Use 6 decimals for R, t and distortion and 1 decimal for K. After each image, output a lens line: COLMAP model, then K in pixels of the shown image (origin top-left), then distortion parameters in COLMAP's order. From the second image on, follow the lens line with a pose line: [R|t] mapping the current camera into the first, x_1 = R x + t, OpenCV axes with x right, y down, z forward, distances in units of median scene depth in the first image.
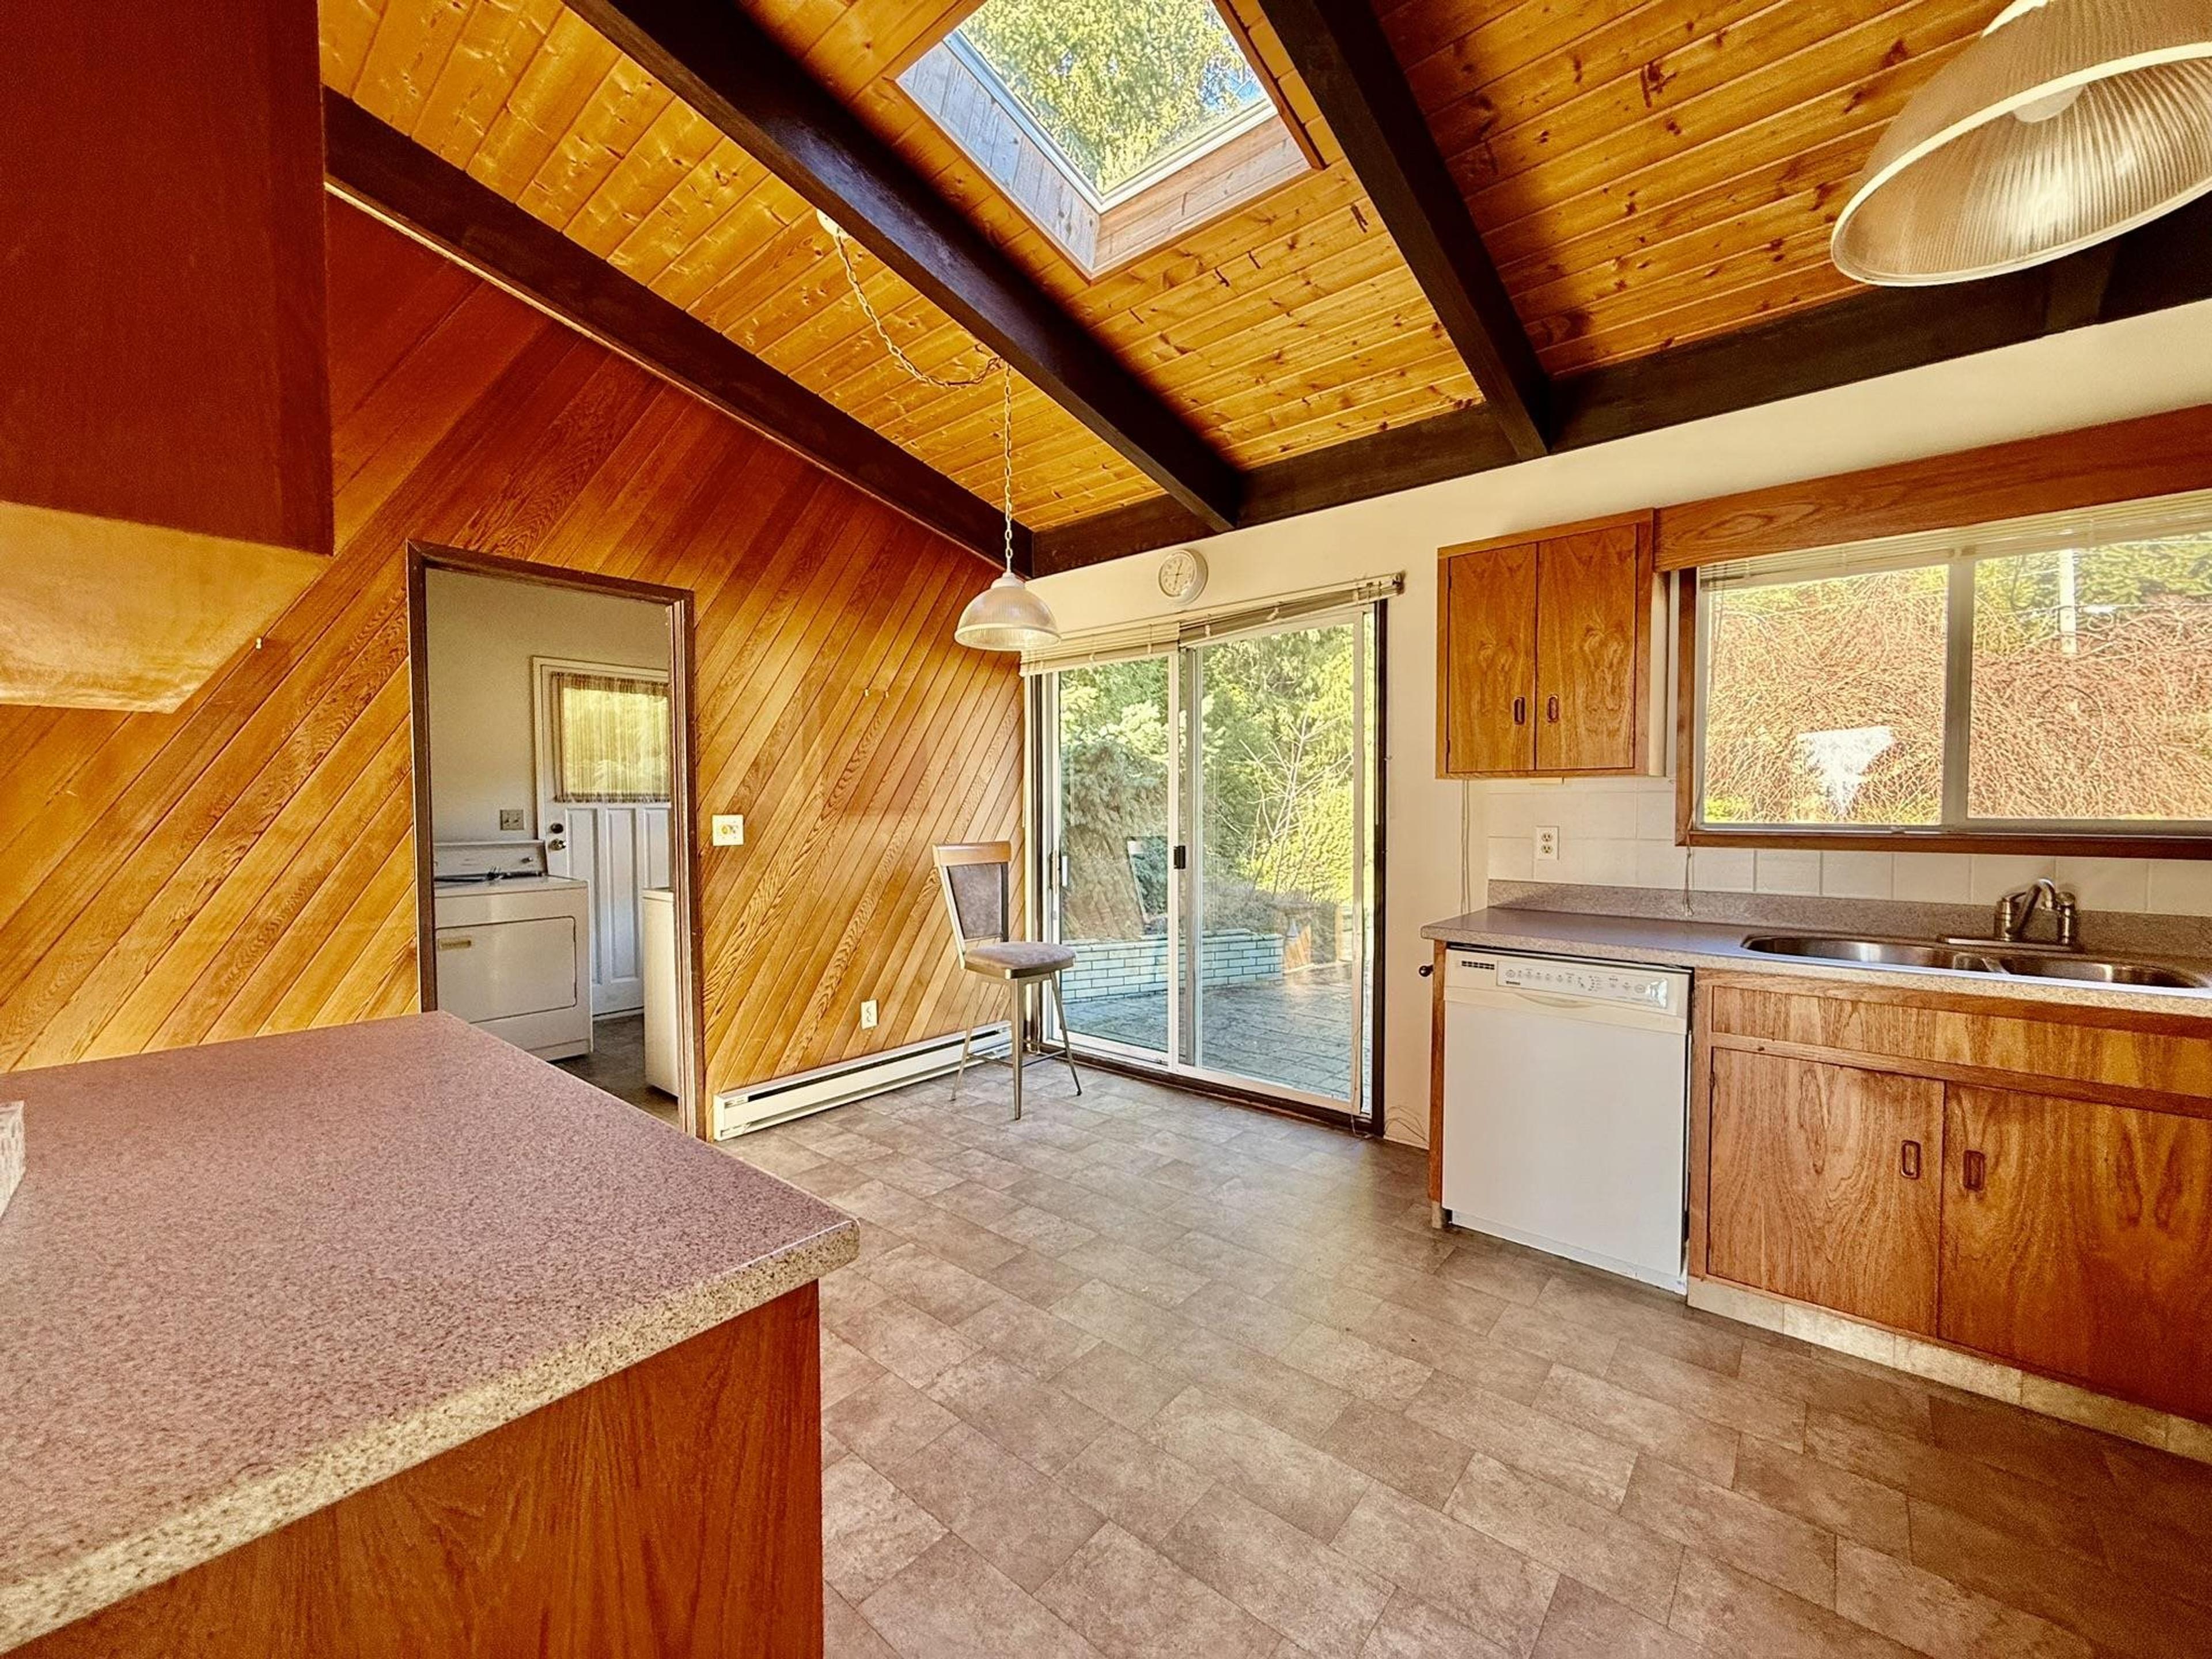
lens RADIAL K [[875.3, 0, 1097.5], [0, 875.3, 835.7], [0, 0, 1]] dist [-0.000713, 0.000179]
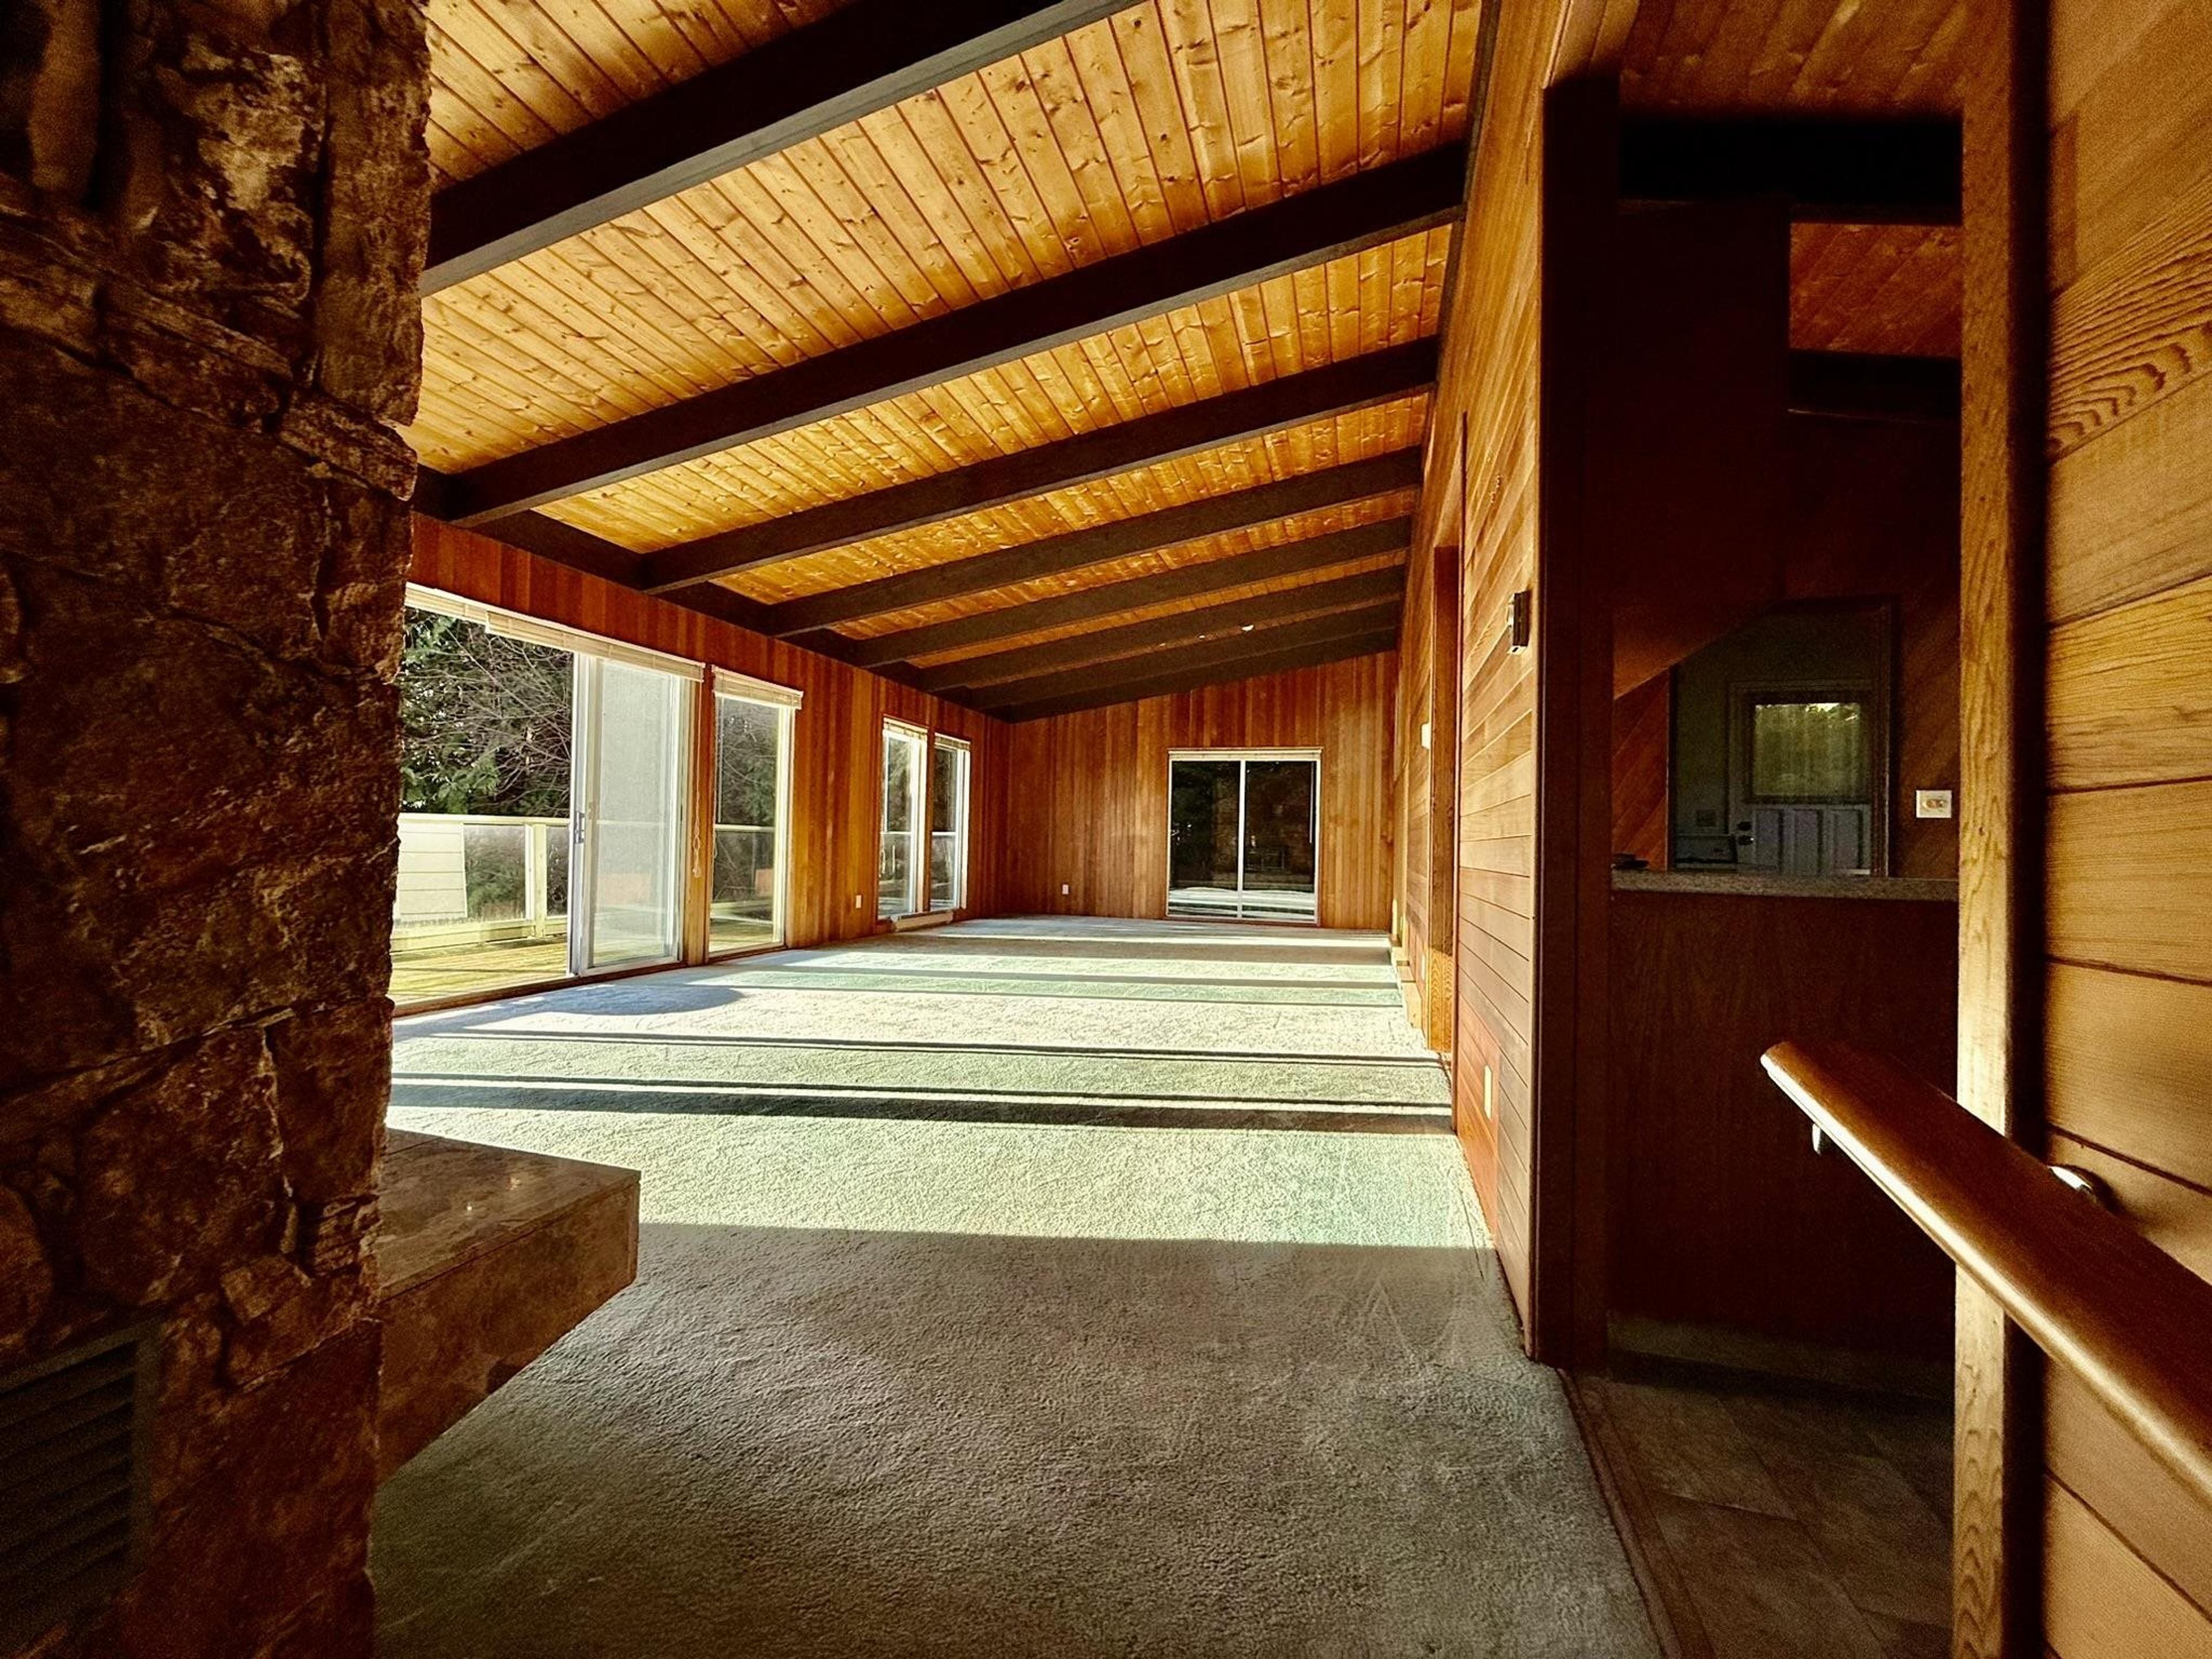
lens RADIAL K [[875.3, 0, 1097.5], [0, 875.3, 835.7], [0, 0, 1]] dist [-0.000713, 0.000179]
pose [[0.401201, -0.000806, -0.915990, 0.274695], [-0.053169, 0.998293, -0.024166, 0.206051], [0.914446, 0.058398, 0.400473, -0.673544]]
